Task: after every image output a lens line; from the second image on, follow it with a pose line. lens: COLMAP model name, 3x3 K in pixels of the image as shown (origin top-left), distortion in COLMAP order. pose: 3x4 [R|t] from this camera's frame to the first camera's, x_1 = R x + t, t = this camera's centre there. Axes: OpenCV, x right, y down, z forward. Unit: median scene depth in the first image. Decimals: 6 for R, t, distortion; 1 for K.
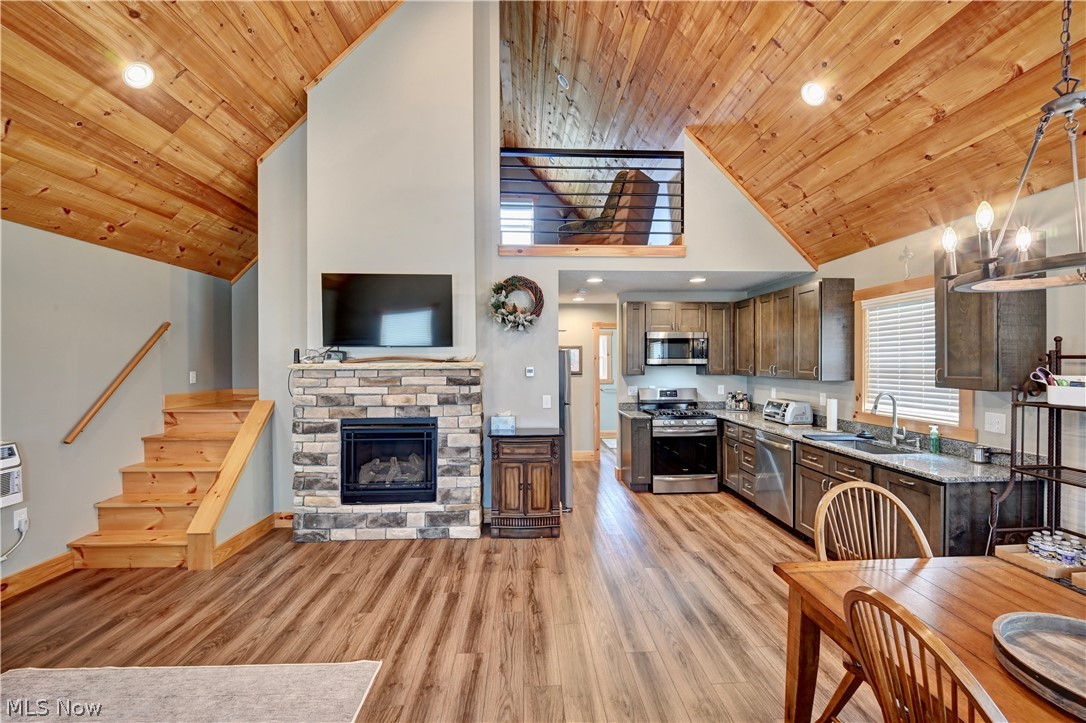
lens RADIAL K [[450.2, 0, 544.0], [0, 450.2, 360.7], [0, 0, 1]] dist [-0.004321, -0.006505]
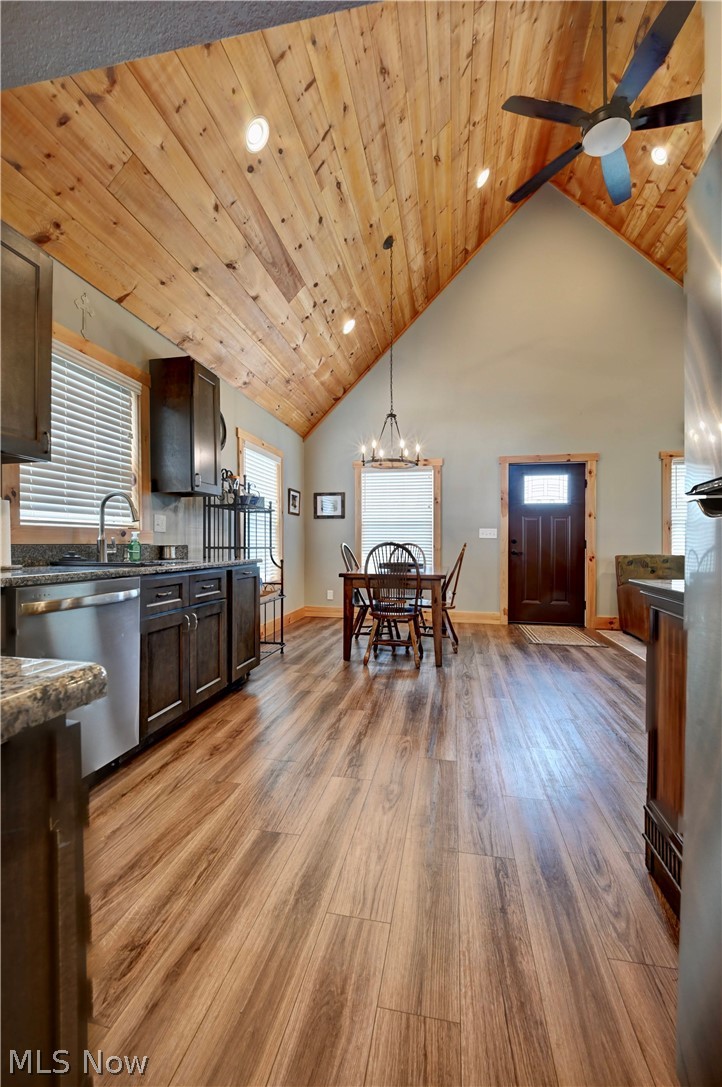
lens RADIAL K [[456.2, 0, 358.9], [0, 456.2, 544.3], [0, 0, 1]] dist [-0.007455, -0.003767]
pose [[-0.969229, 0.000751, 0.246159, 0.168915], [0.001246, 0.999998, 0.001856, 0.134404], [-0.246157, 0.002106, -0.969228, 1.413299]]
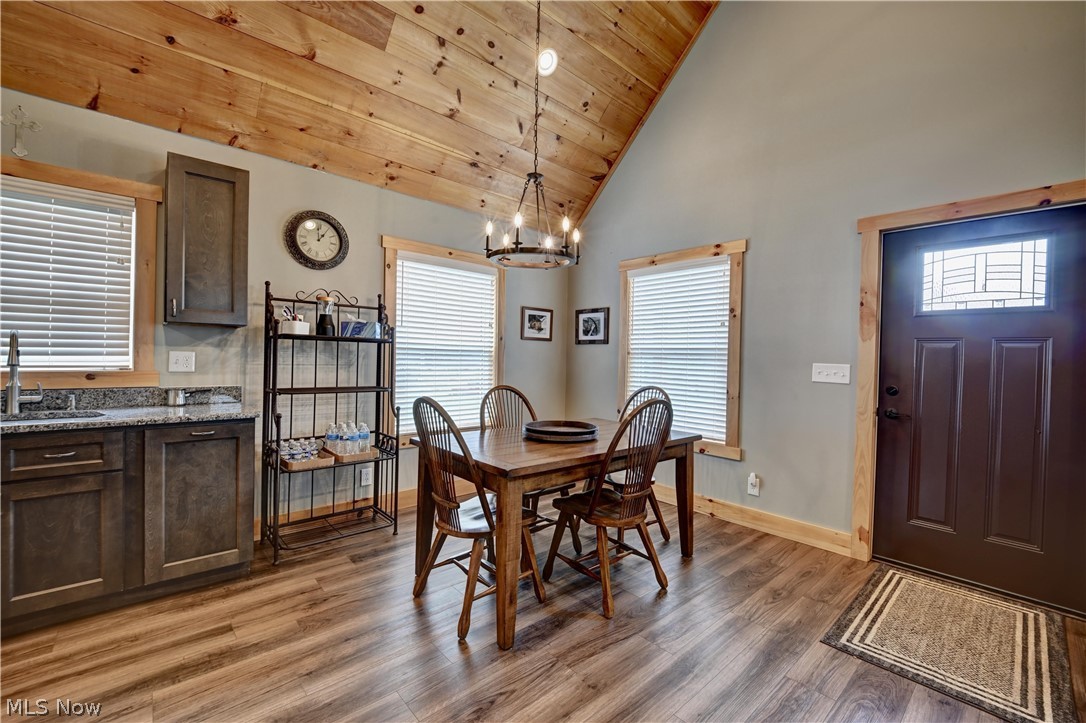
lens RADIAL K [[450.2, 0, 544.7], [0, 450.2, 360.4], [0, 0, 1]] dist [-0.004321, -0.006505]
pose [[-0.634307, -0.014613, 0.772943, -0.152121], [-0.016963, 0.999844, 0.004982, 0.084148], [-0.772895, -0.009952, -0.634456, 0.711446]]
